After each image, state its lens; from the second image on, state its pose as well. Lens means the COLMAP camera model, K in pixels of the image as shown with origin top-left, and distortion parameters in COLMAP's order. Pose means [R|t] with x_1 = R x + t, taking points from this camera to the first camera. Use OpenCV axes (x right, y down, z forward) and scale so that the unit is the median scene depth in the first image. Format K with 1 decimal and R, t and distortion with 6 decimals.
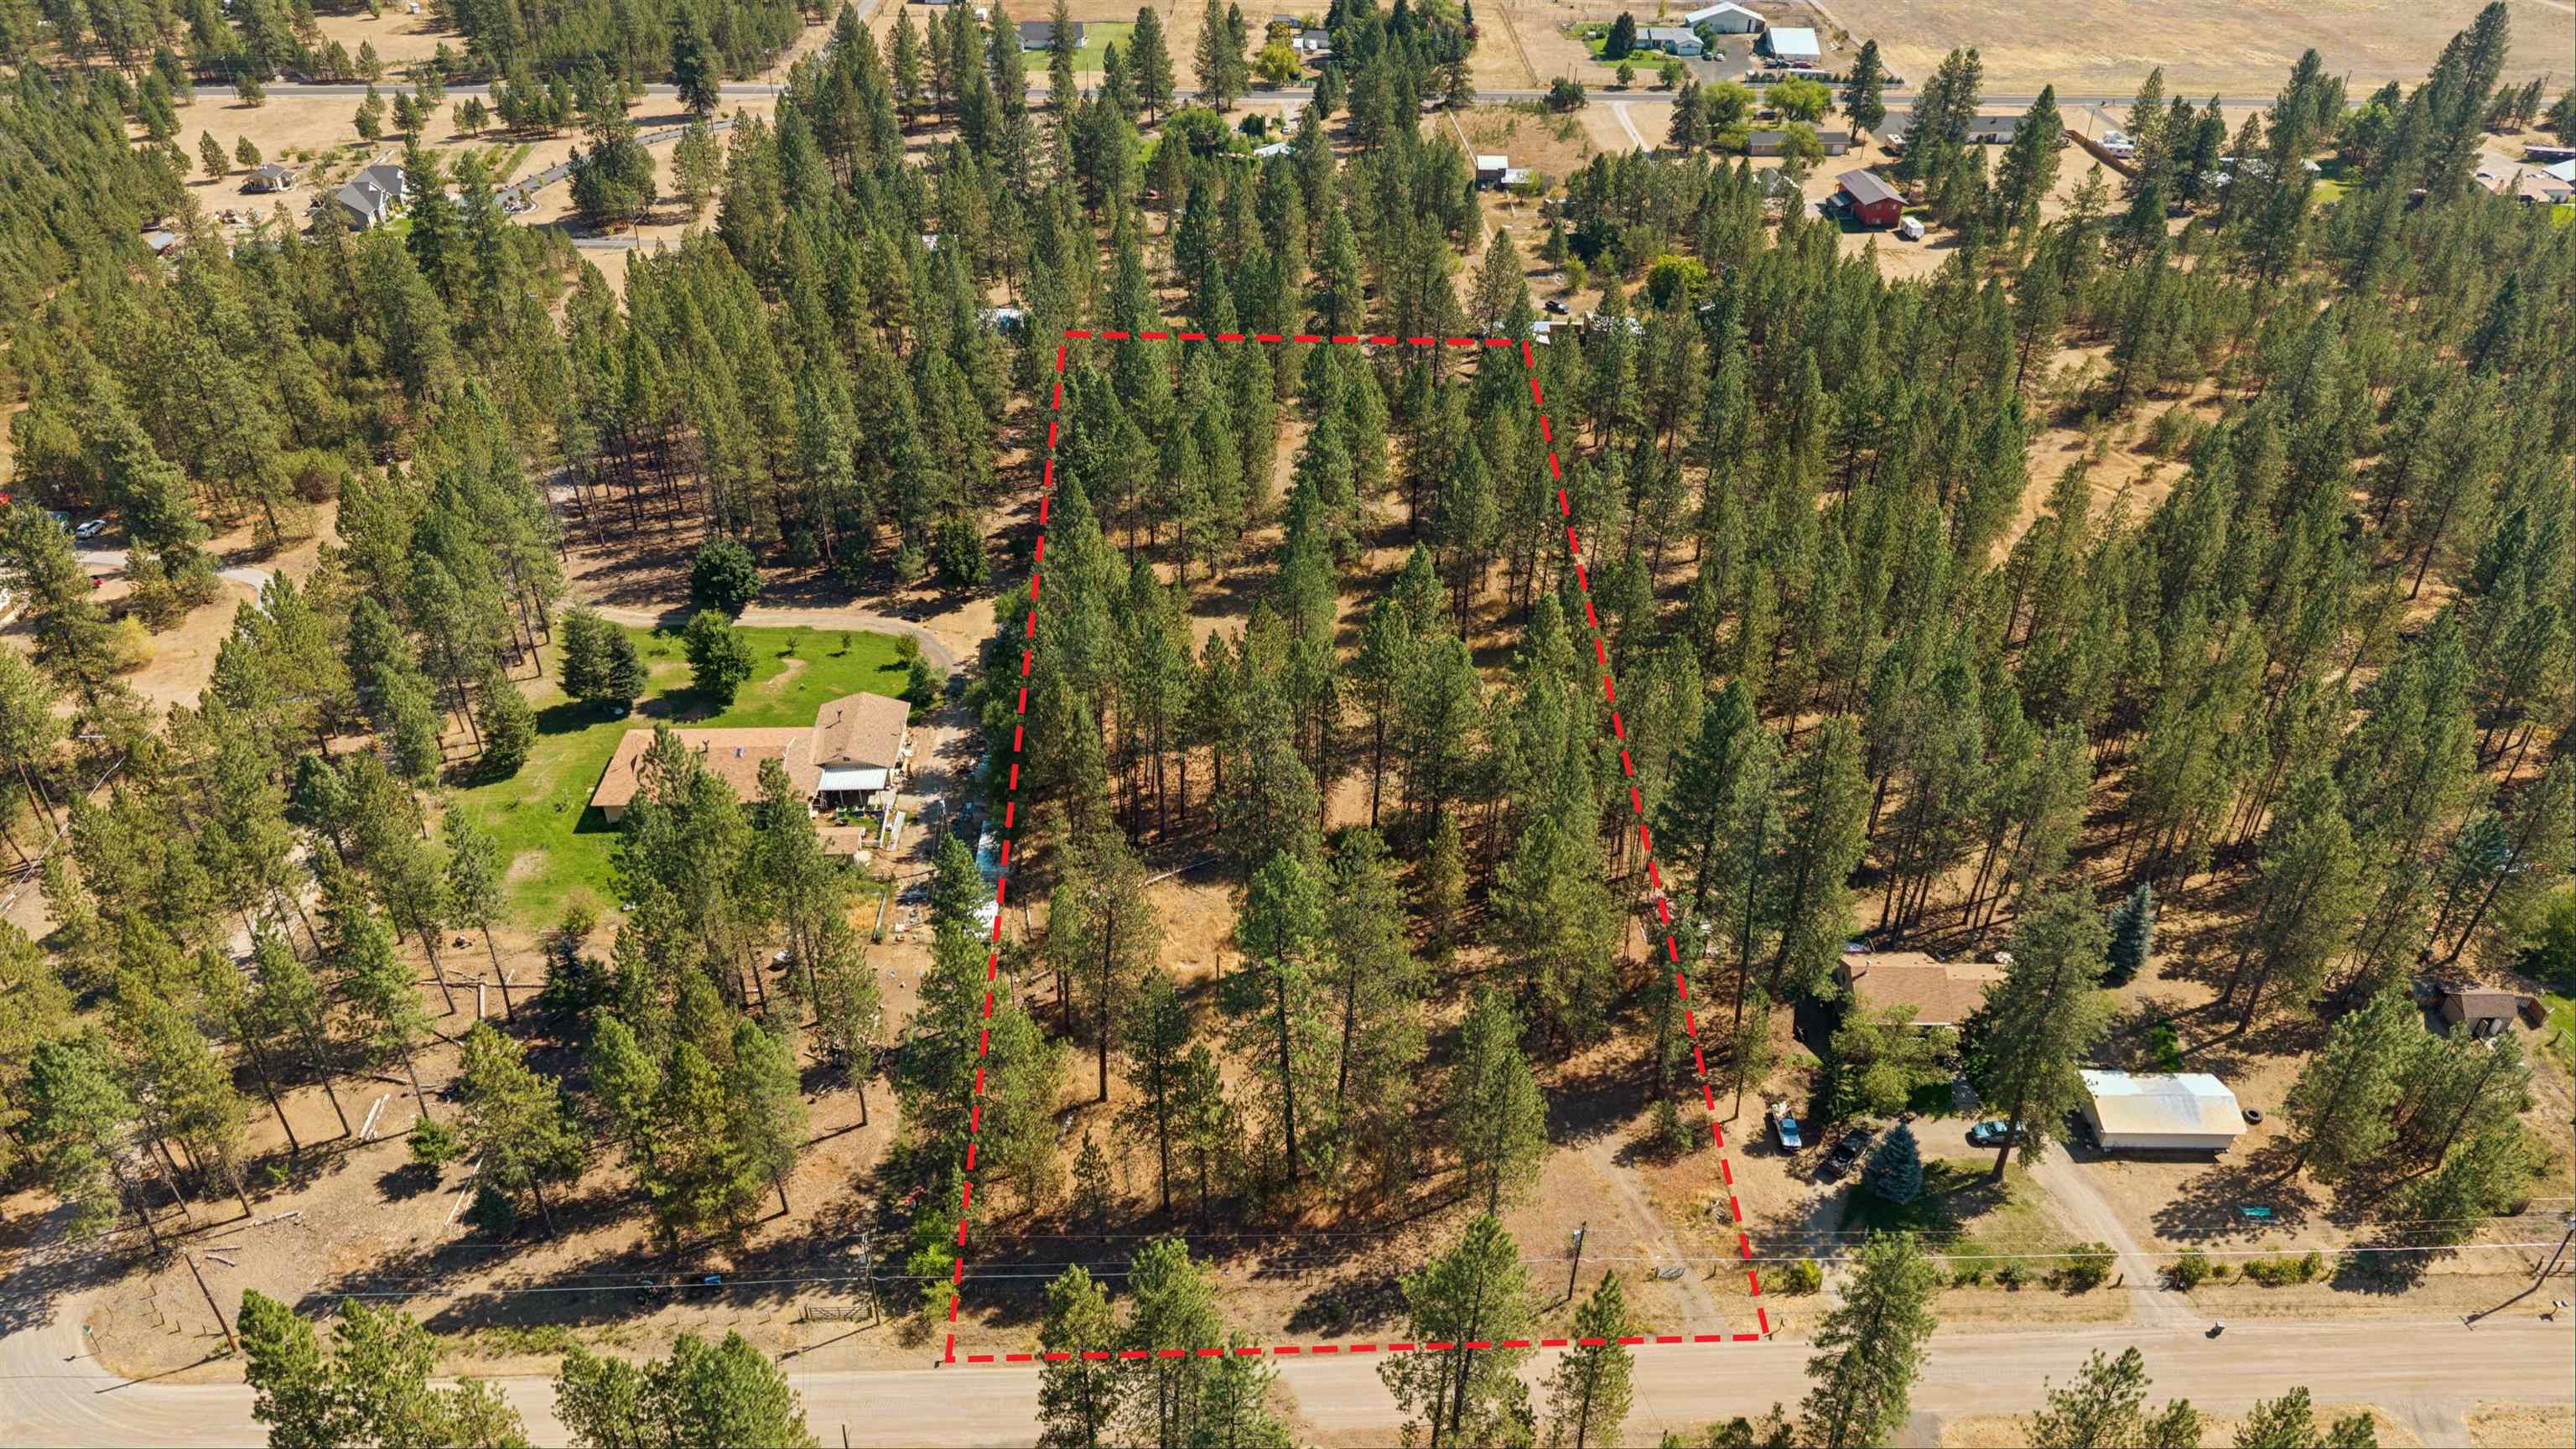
lens RADIAL K [[1728.3, 0, 1277.0], [0, 1728.3, 729.7], [0, 0, 1]] dist [0.021957, -0.021790]
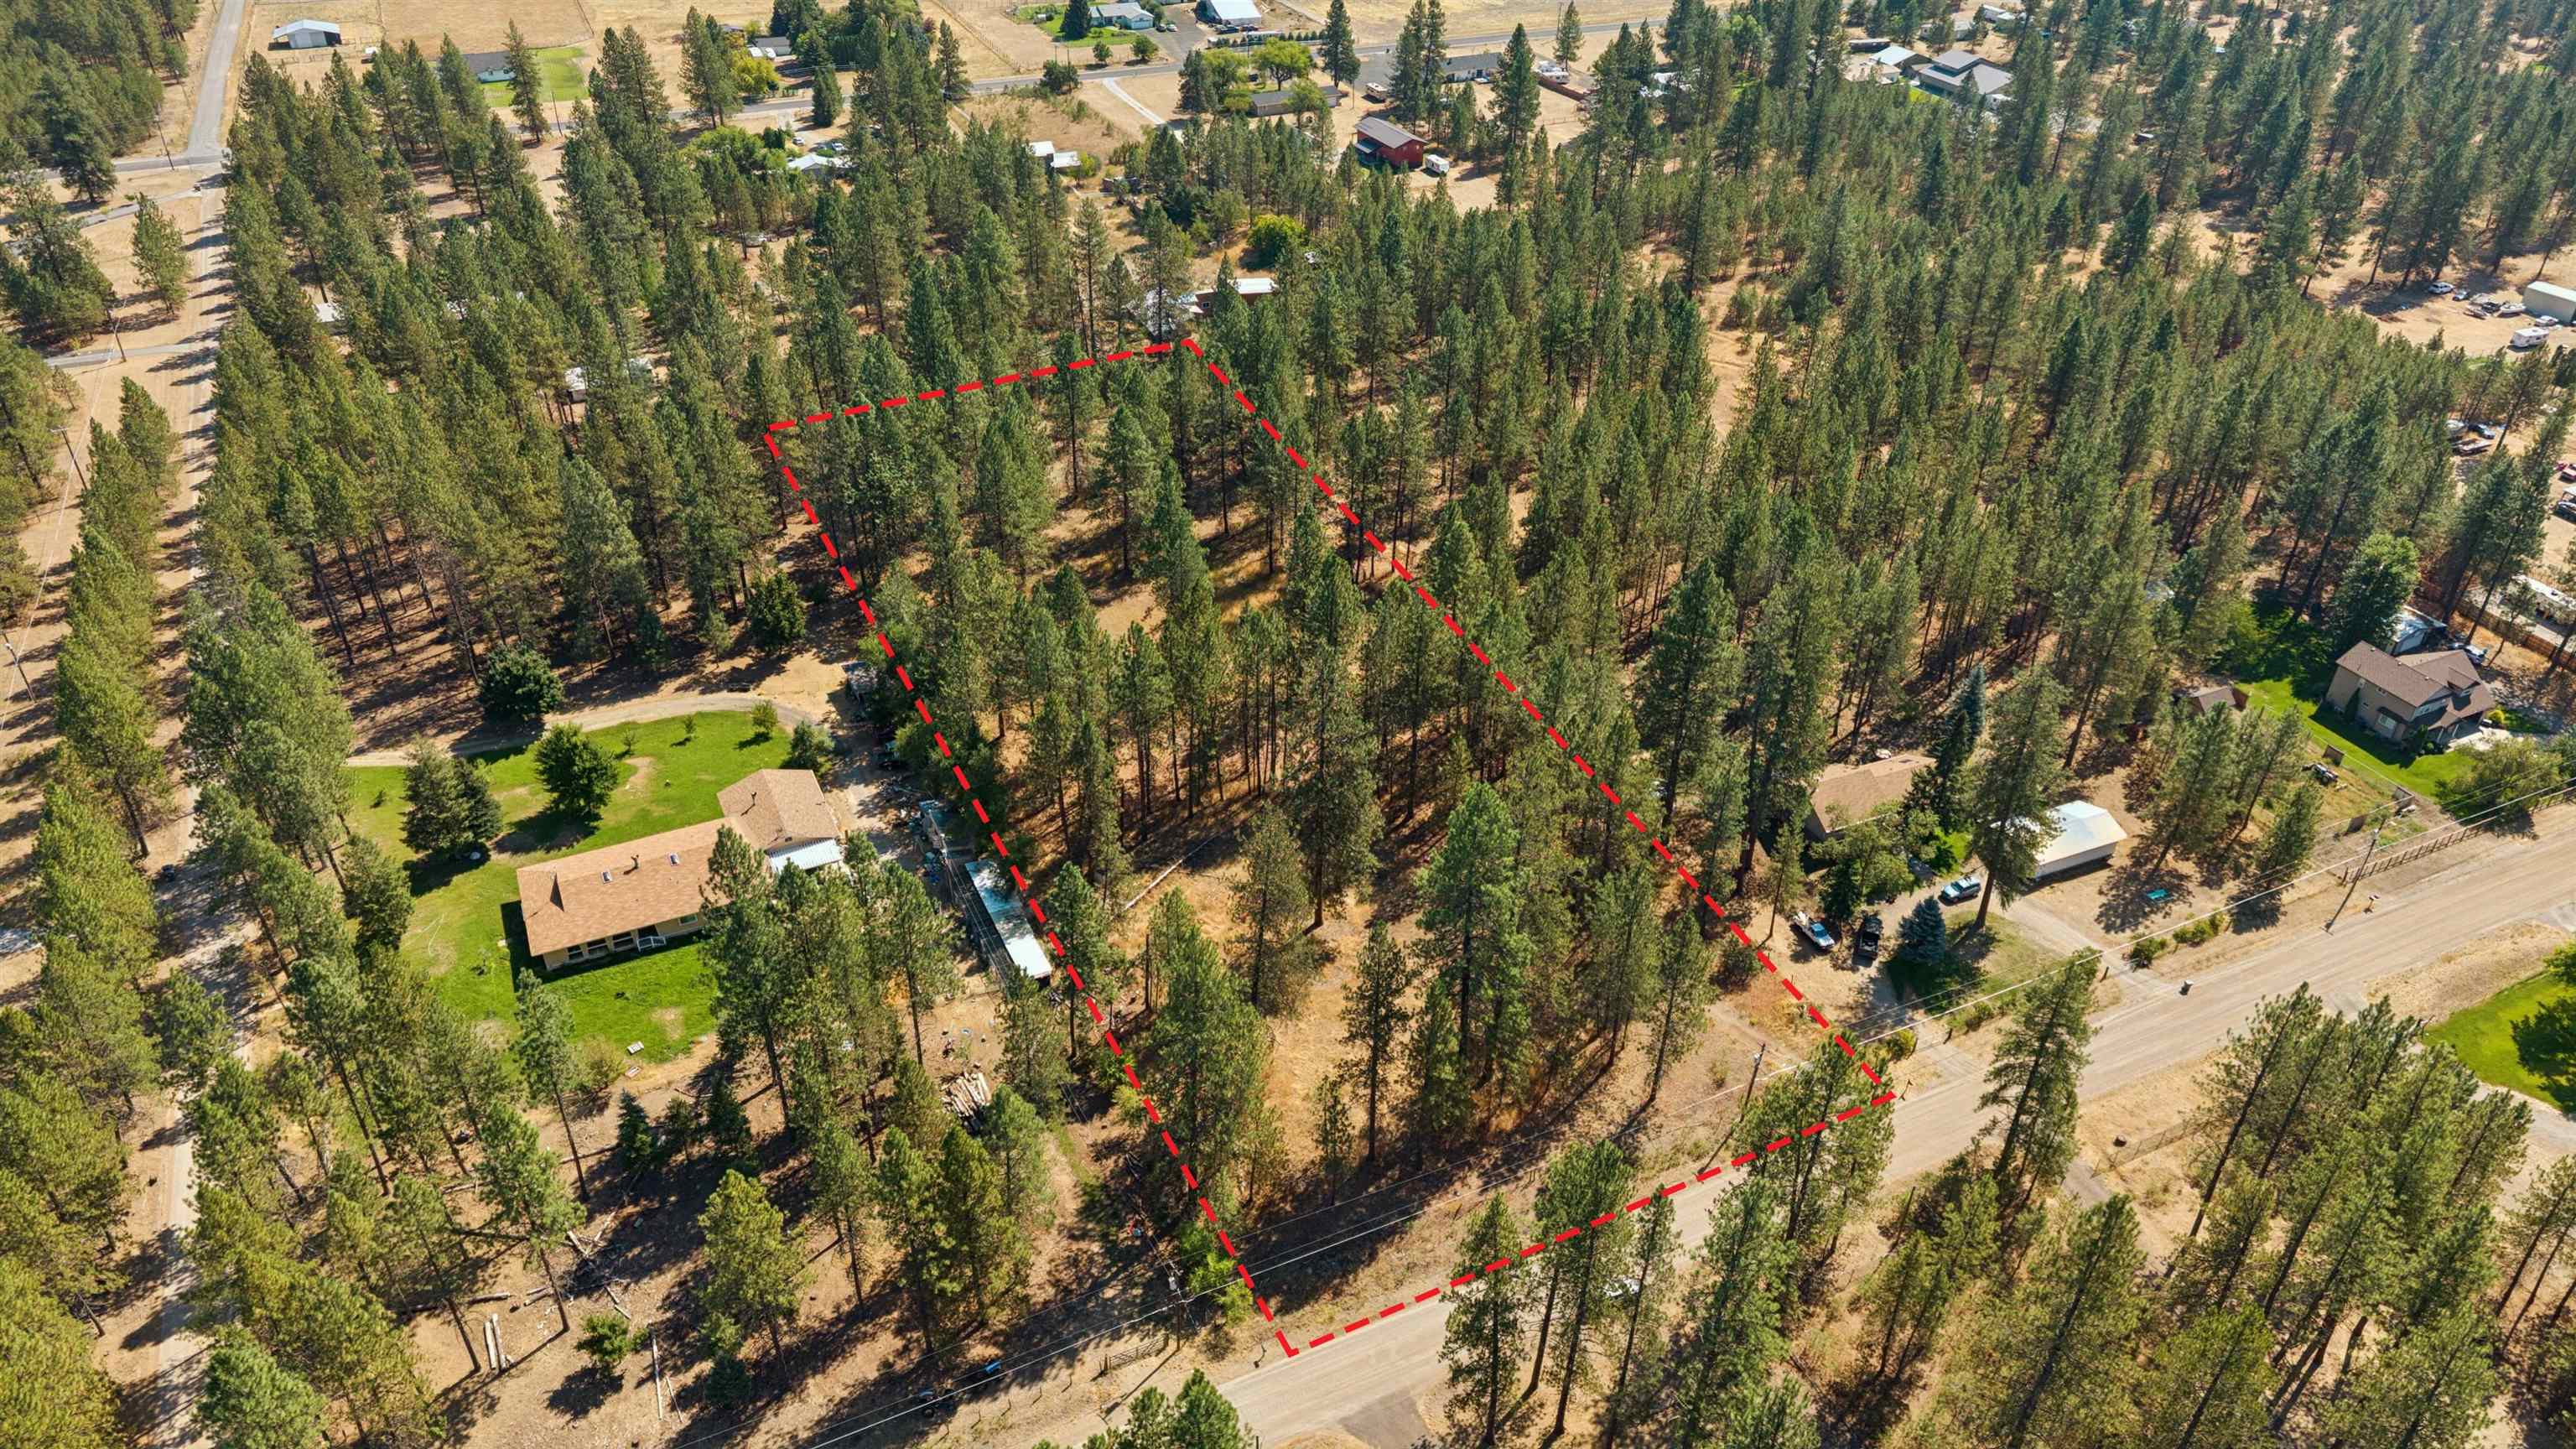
lens RADIAL K [[1728.3, 0, 1277.0], [0, 1728.3, 729.7], [0, 0, 1]] dist [0.021957, -0.021790]
pose [[0.917684, -0.223346, 0.328592, -0.241780], [0.221071, 0.974229, 0.044786, -0.019433], [-0.330127, 0.031543, 0.943409, 0.020745]]
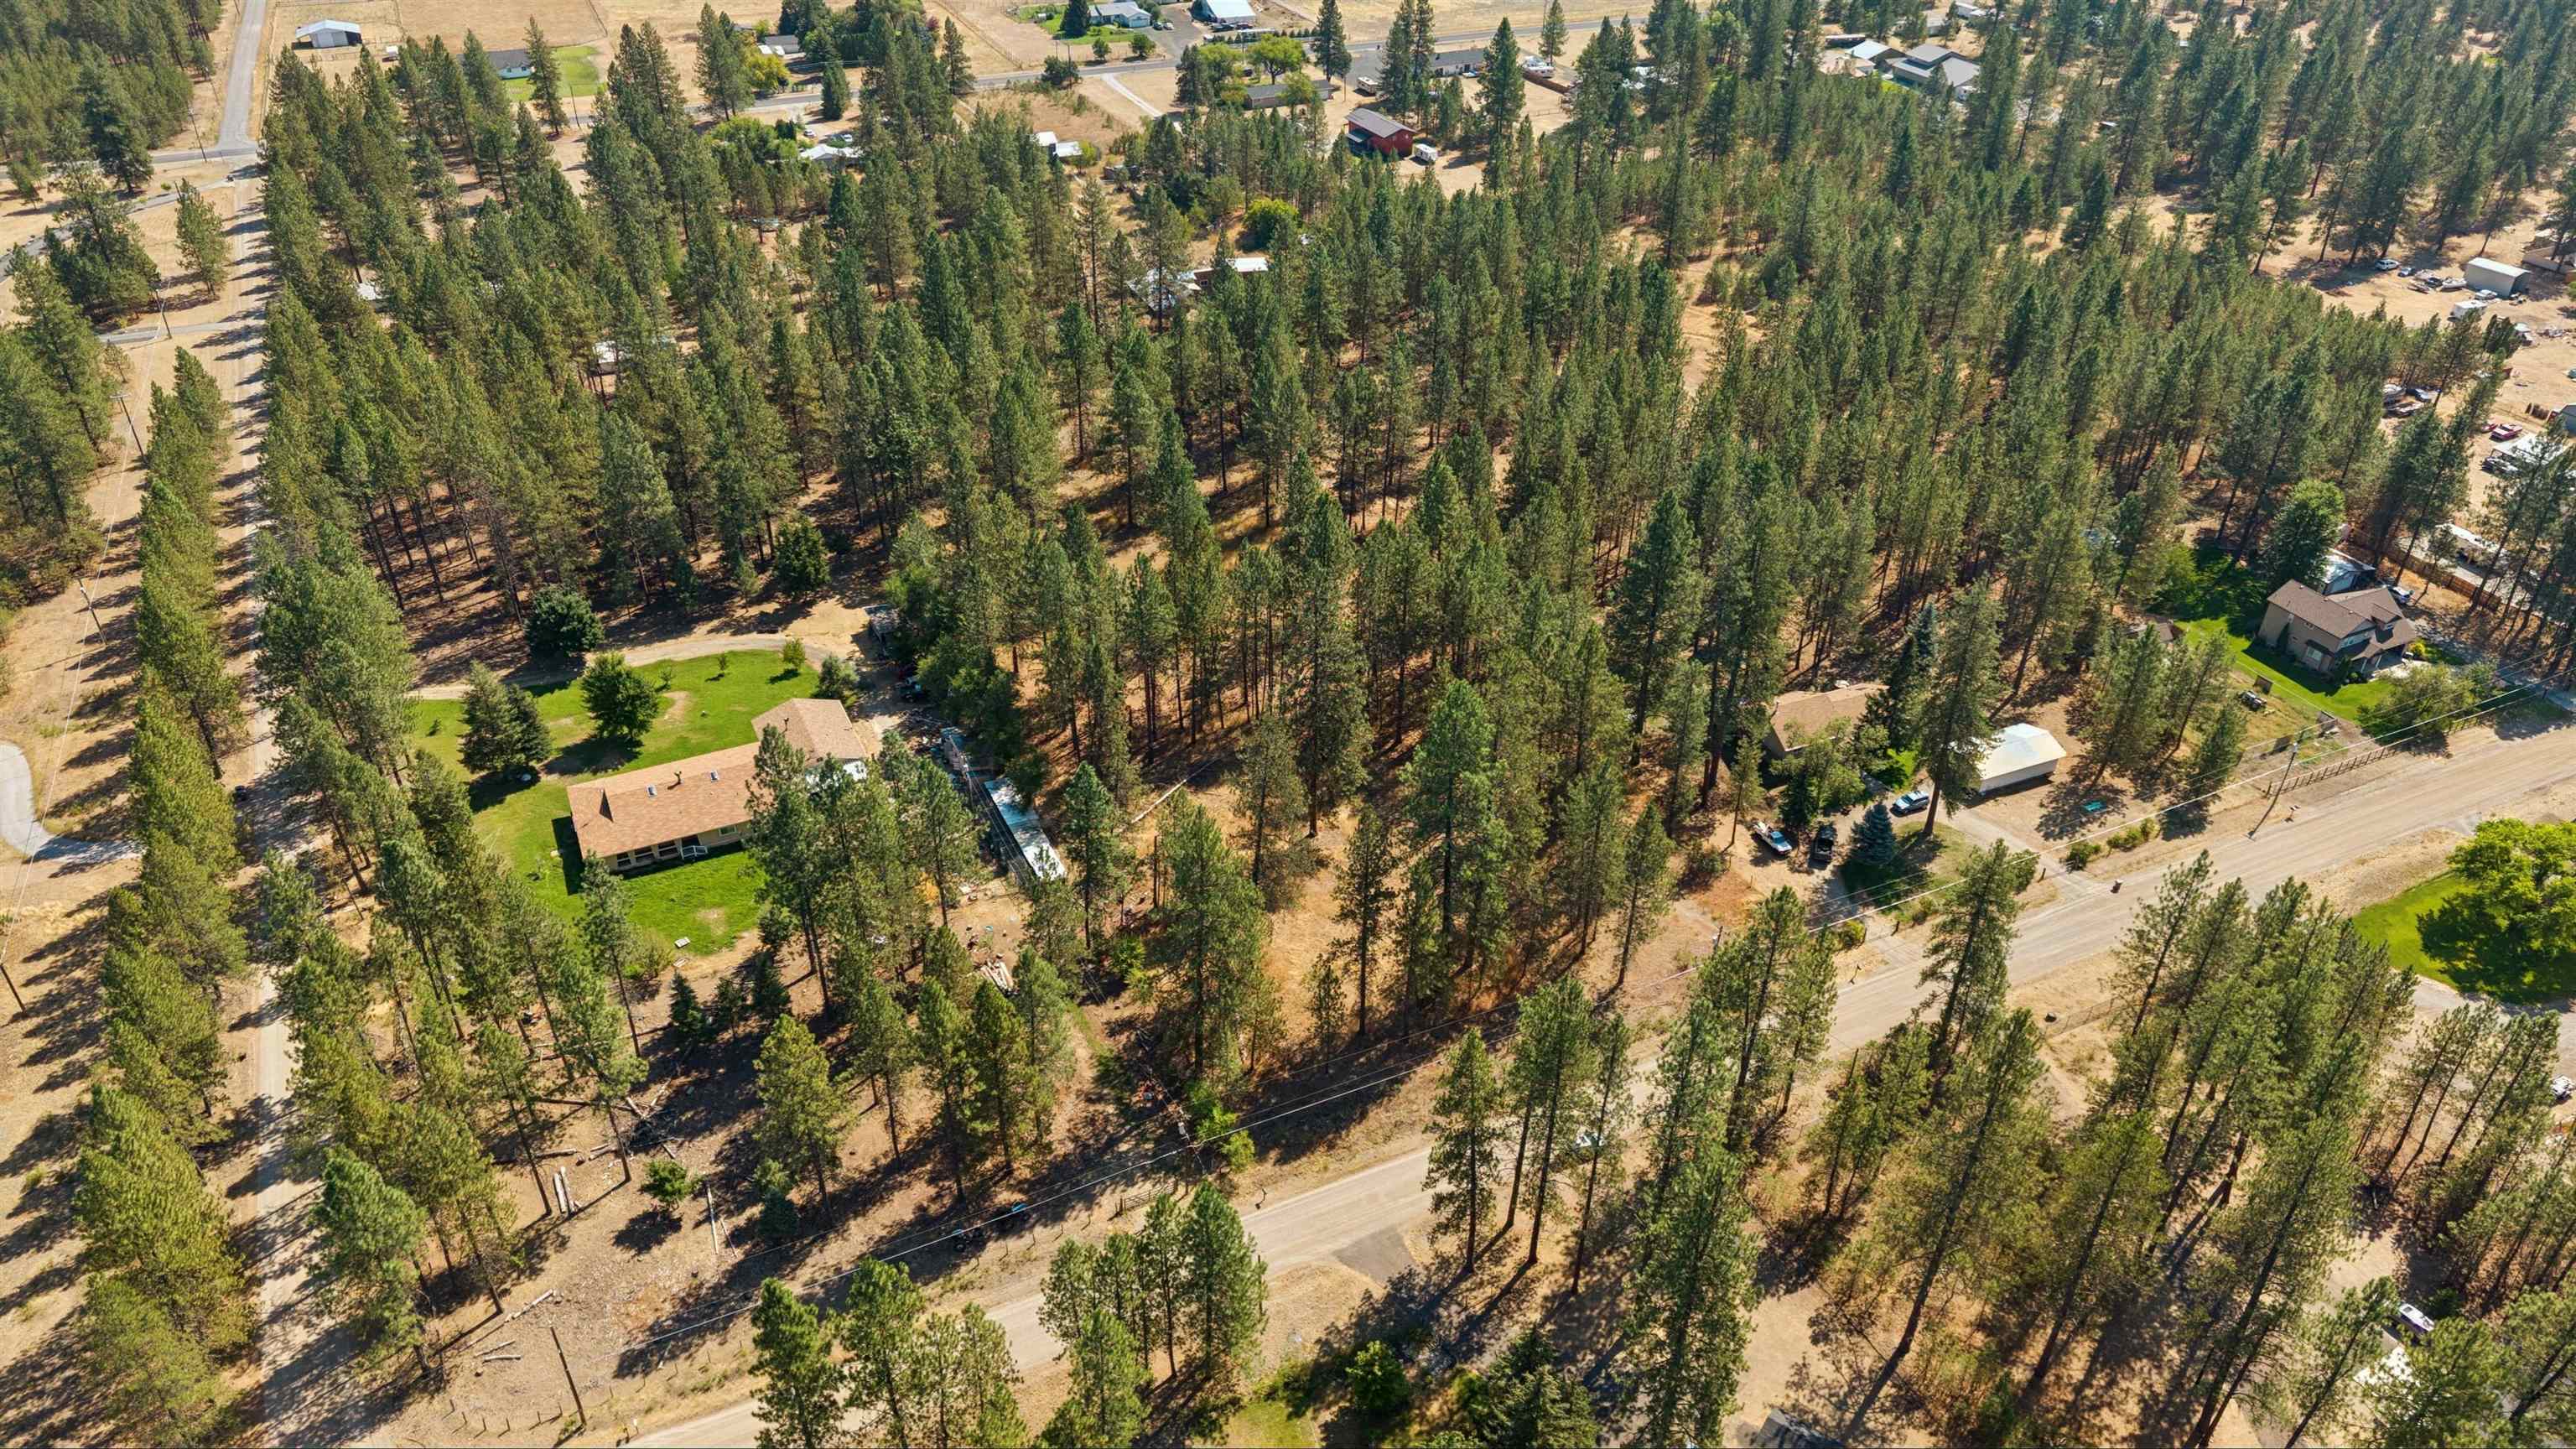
lens RADIAL K [[1728.3, 0, 1277.0], [0, 1728.3, 729.7], [0, 0, 1]] dist [0.021957, -0.021790]
pose [[0.916042, -0.224987, 0.332036, -0.269446], [0.224785, 0.973605, 0.039564, 0.016180], [-0.332173, 0.038395, 0.942437, -0.030391]]
